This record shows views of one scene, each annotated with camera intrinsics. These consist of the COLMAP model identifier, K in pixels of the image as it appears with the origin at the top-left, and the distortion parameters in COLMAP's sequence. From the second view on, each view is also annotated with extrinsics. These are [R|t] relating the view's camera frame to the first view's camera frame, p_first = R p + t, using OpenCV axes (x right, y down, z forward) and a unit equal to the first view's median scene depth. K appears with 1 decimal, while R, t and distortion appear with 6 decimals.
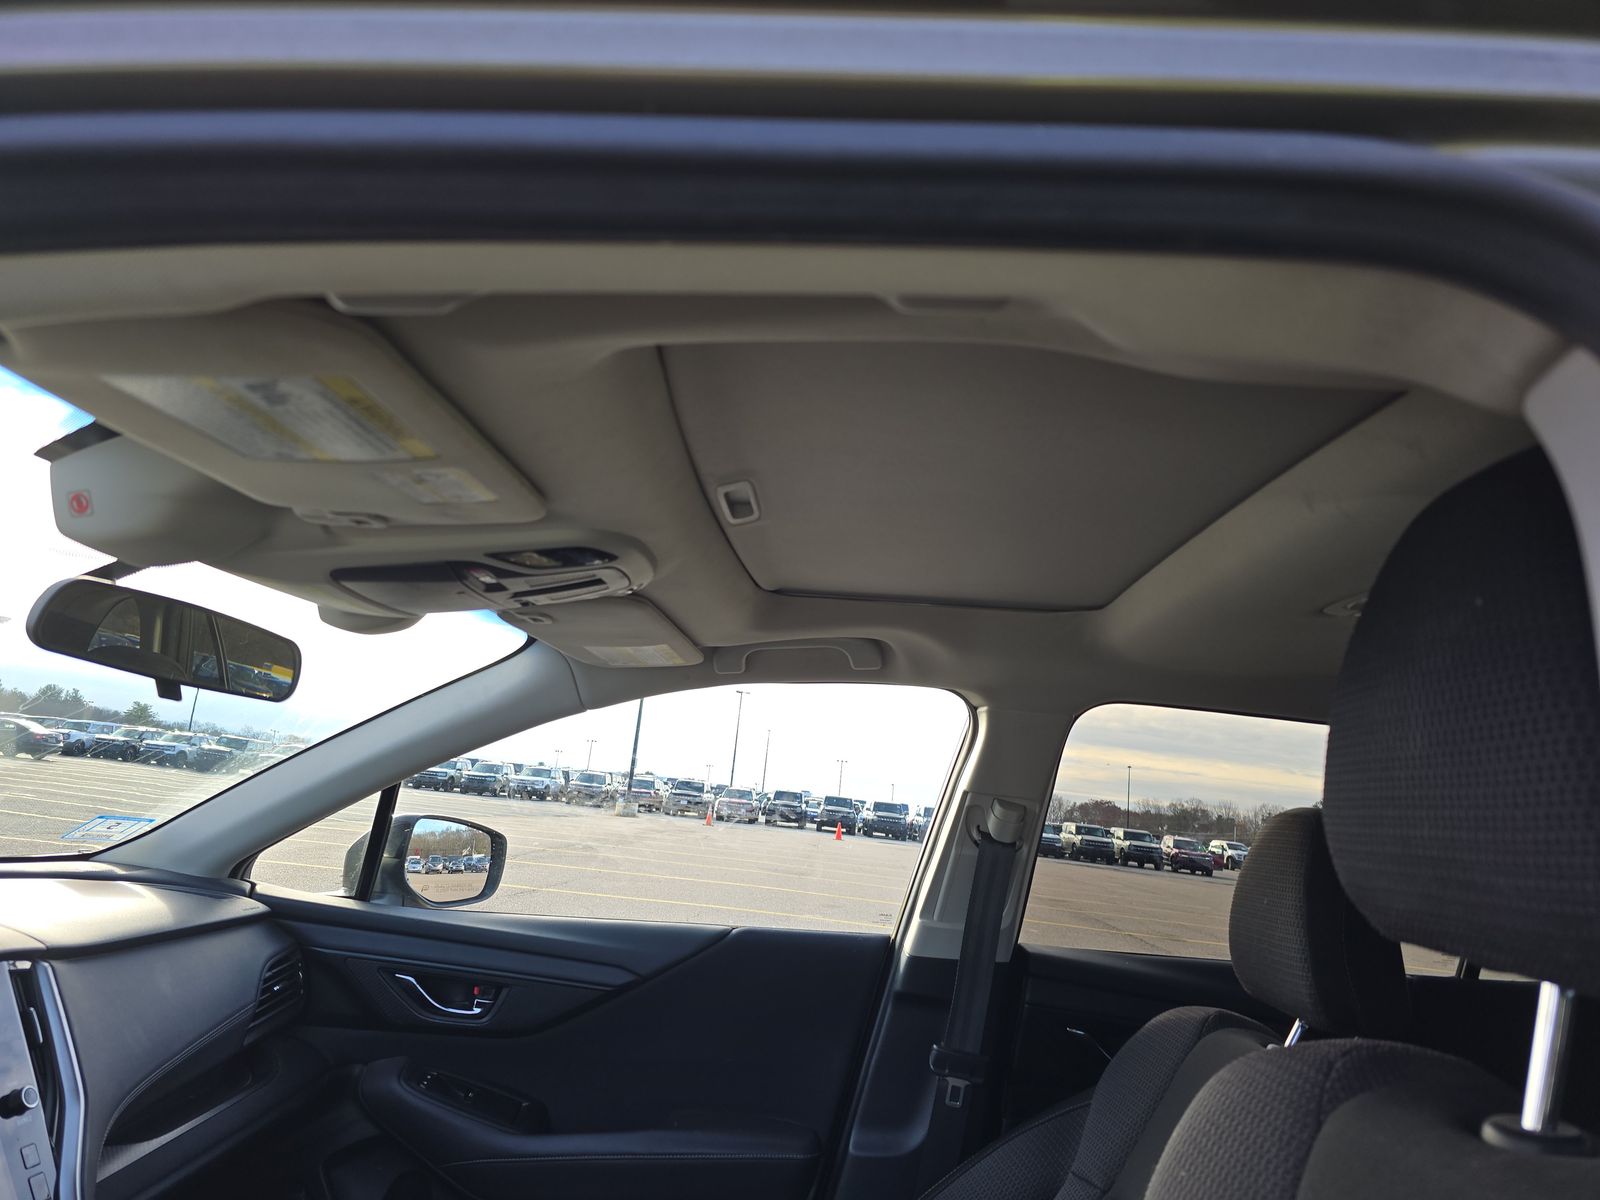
lens RADIAL K [[1069.8, 0, 799.8], [0, 1069.8, 600.4], [0, 0, 1]] dist [-0.000594, -0.000937]
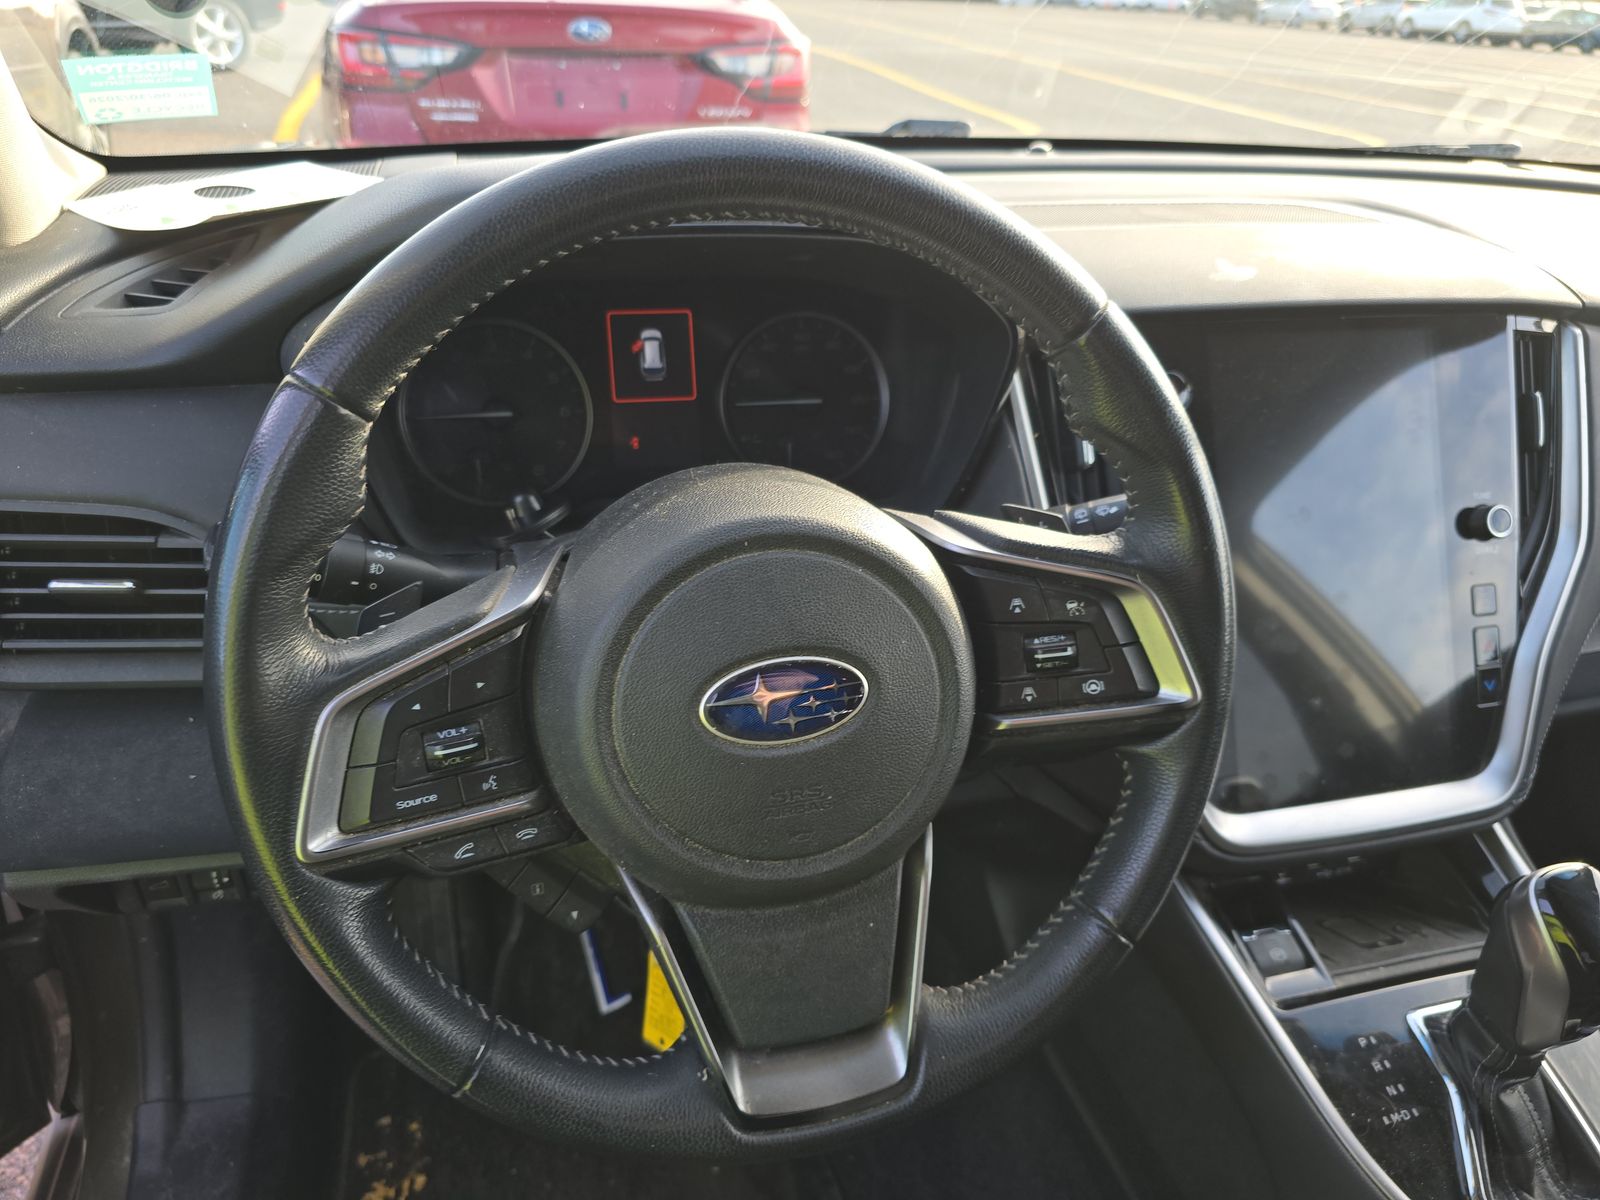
lens RADIAL K [[1069.8, 0, 802.3], [0, 1069.8, 598.4], [0, 0, 1]] dist [-0.000594, -0.000937]
pose [[0.311216, 0.397121, -0.863388, -0.224388], [0.129947, 0.882189, 0.452610, 0.128284], [0.941413, -0.253054, 0.222947, 0.369001]]
